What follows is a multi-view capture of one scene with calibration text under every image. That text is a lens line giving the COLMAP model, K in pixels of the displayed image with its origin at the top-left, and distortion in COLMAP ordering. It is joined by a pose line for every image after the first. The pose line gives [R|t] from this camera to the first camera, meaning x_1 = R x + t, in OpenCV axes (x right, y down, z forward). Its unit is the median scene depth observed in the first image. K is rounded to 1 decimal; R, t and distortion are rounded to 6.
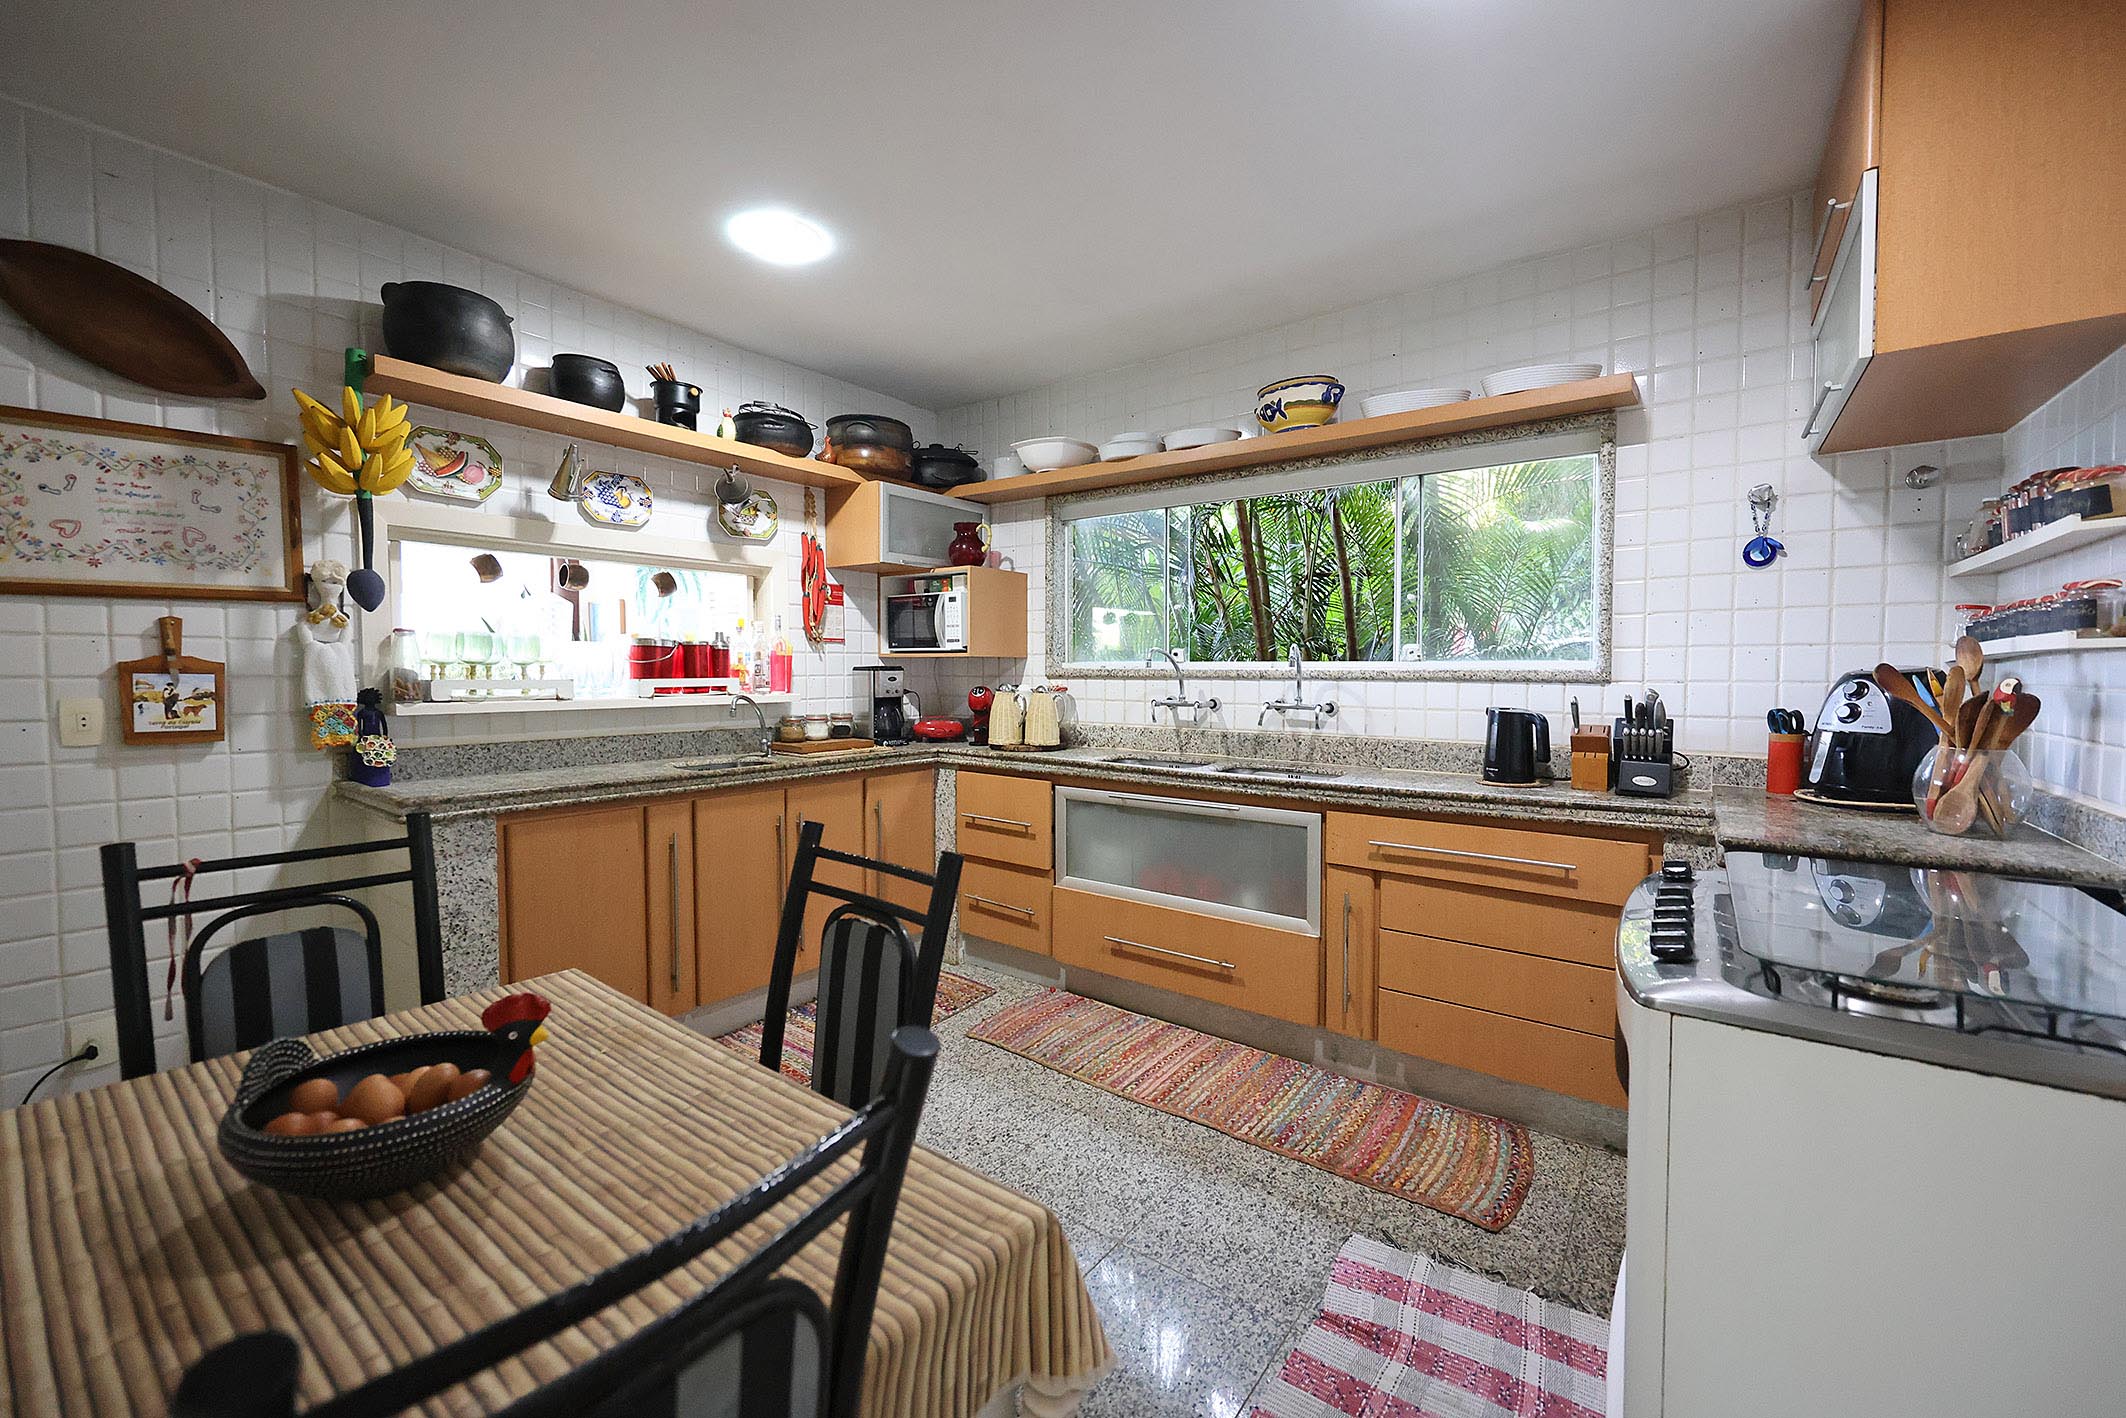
lens RADIAL K [[848.8, 0, 1060.8], [0, 848.8, 702.3], [0, 0, 1]] dist [0.000501, 0.000376]
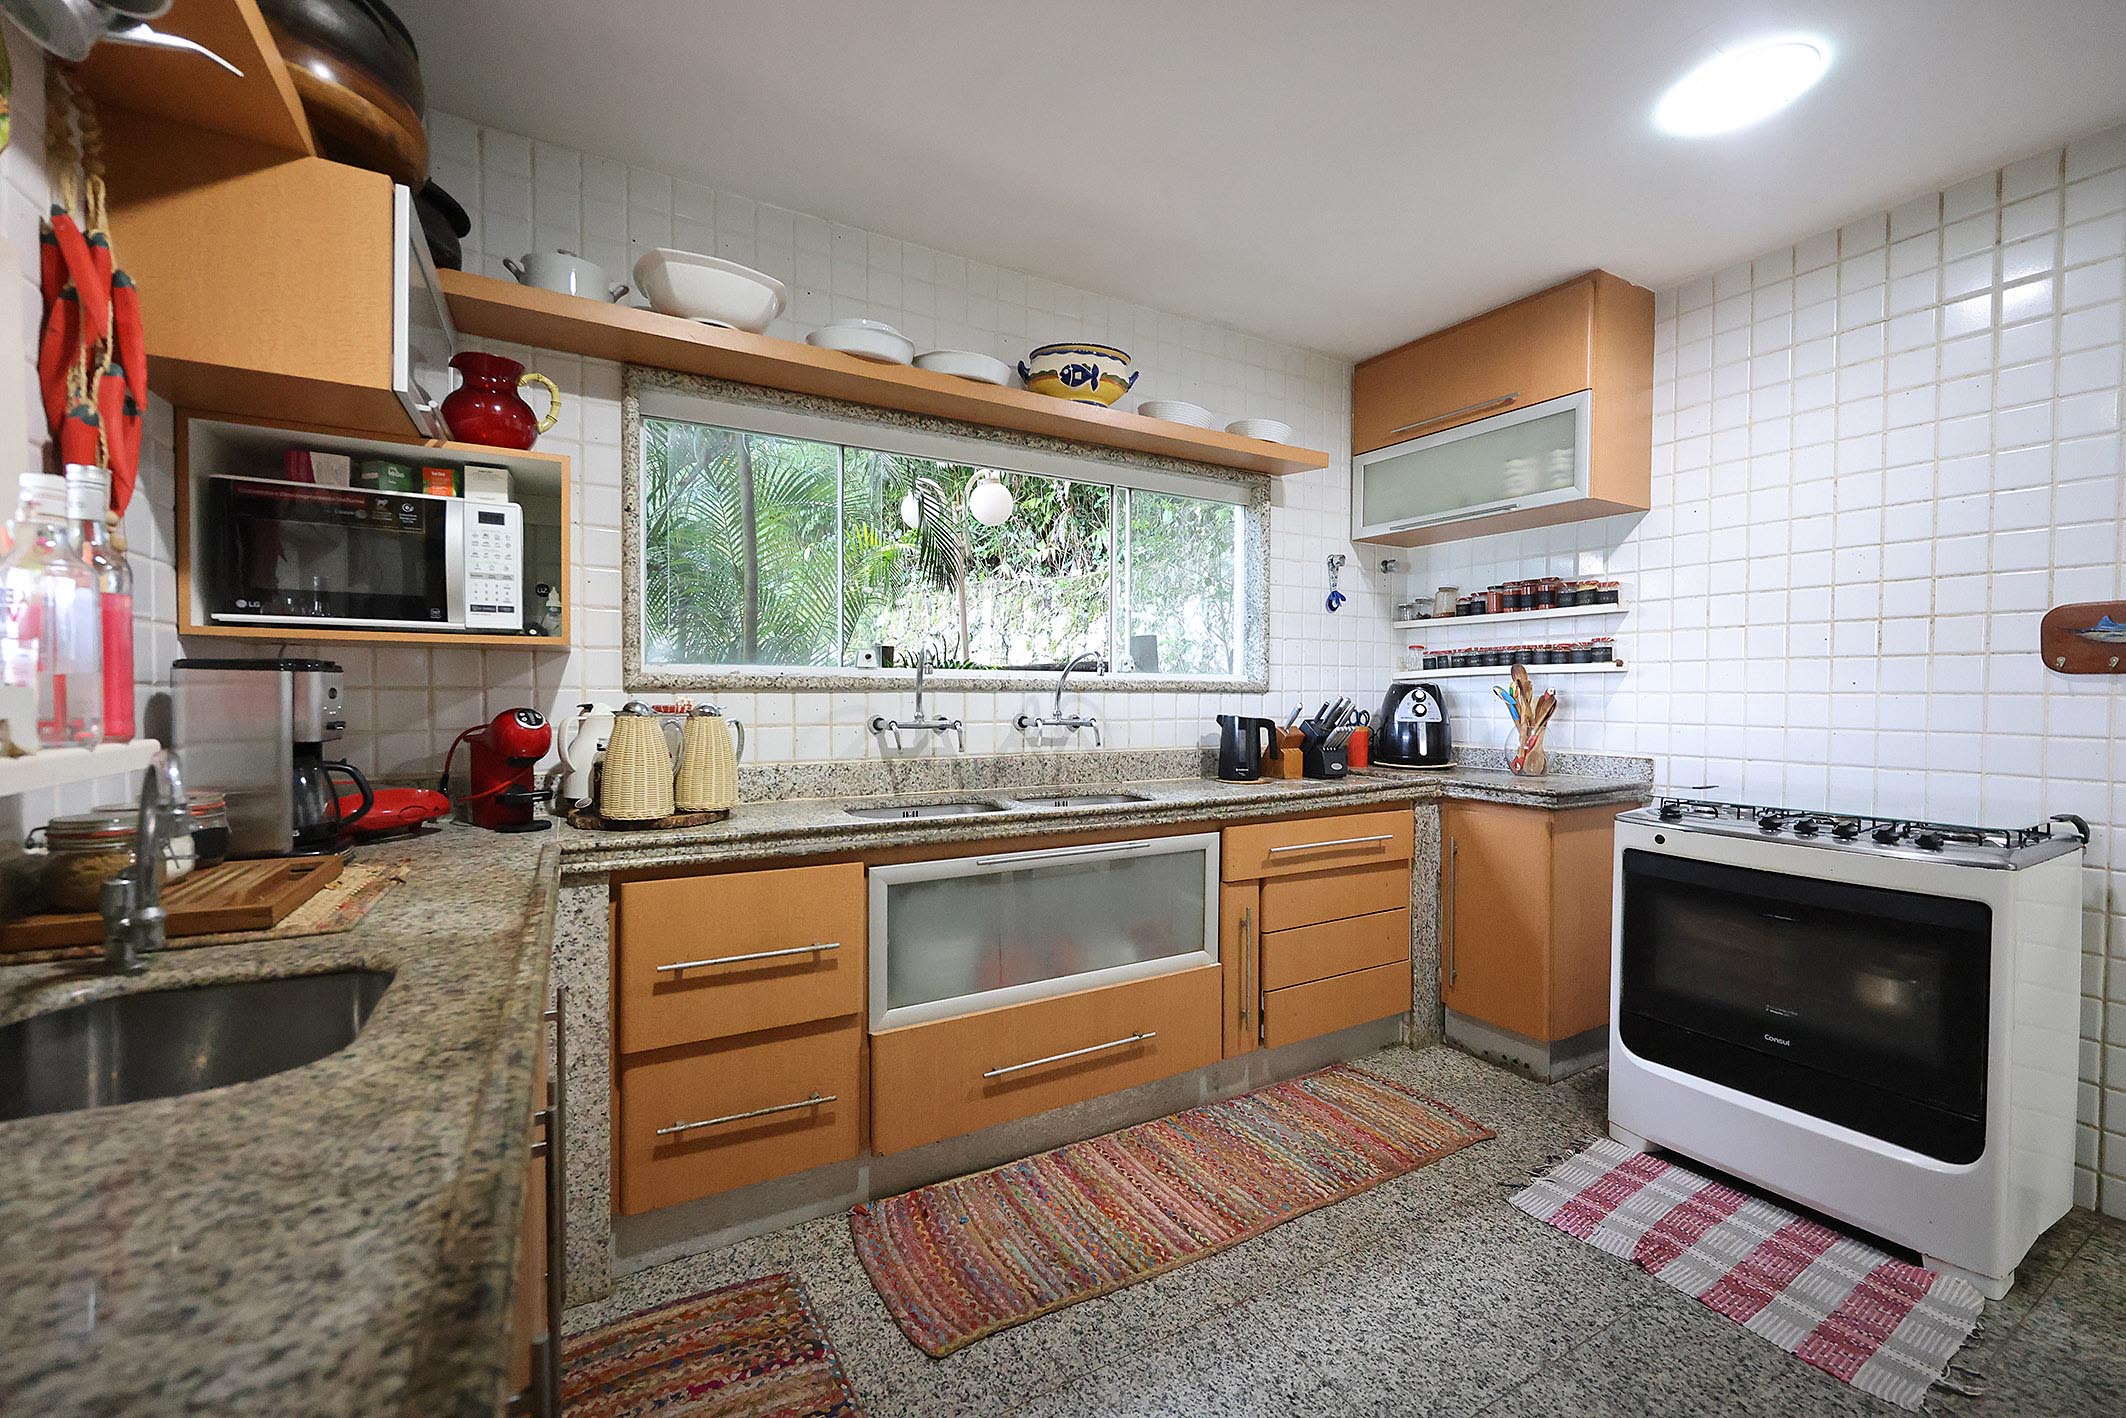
lens RADIAL K [[850.0, 0, 1063.0], [0, 850.0, 709.0], [0, 0, 1]] dist [0.000648, 0.000314]
pose [[0.391702, -0.020150, 0.919871, -0.553093], [0.031975, 0.999454, 0.008278, -0.016181], [-0.919536, 0.026170, 0.392133, 0.695345]]
